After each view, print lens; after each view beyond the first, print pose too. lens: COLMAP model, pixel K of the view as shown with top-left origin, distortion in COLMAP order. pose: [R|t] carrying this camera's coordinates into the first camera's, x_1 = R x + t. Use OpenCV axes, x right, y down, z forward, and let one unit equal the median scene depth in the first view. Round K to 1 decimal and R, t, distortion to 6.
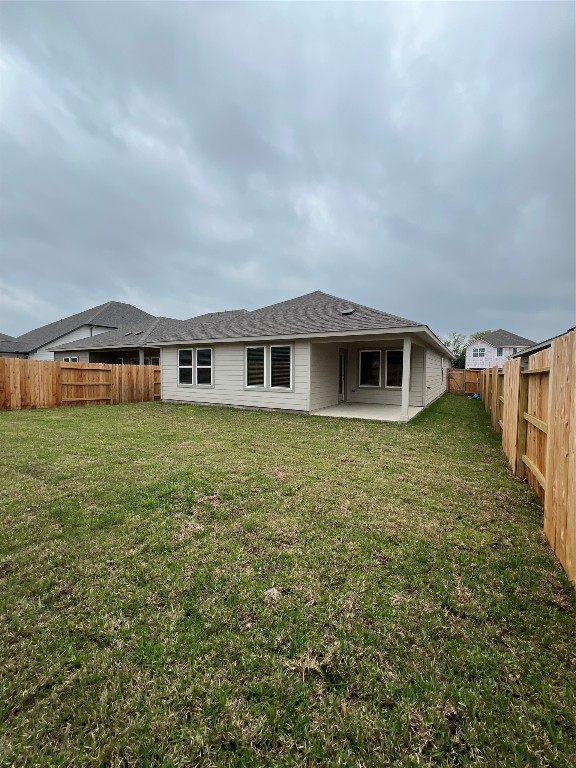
lens RADIAL K [[319.4, 0, 293.3], [0, 319.4, 377.4], [0, 0, 1]] dist [0.009368, -0.000564]
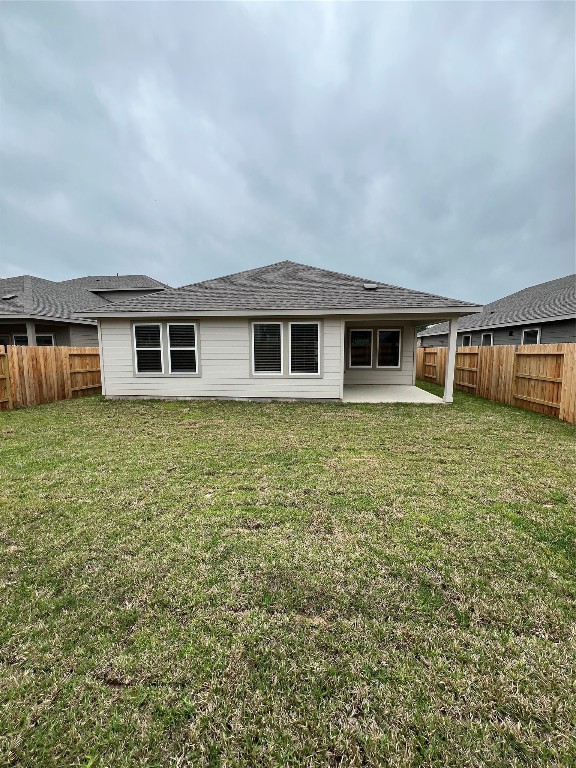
lens RADIAL K [[319.4, 0, 286.4], [0, 319.4, 380.6], [0, 0, 1]] dist [0.009368, -0.000564]
pose [[0.902818, -0.047235, 0.427420, -1.273655], [0.017412, 0.997149, 0.073418, -0.030093], [-0.429670, -0.058841, 0.901067, 0.751615]]
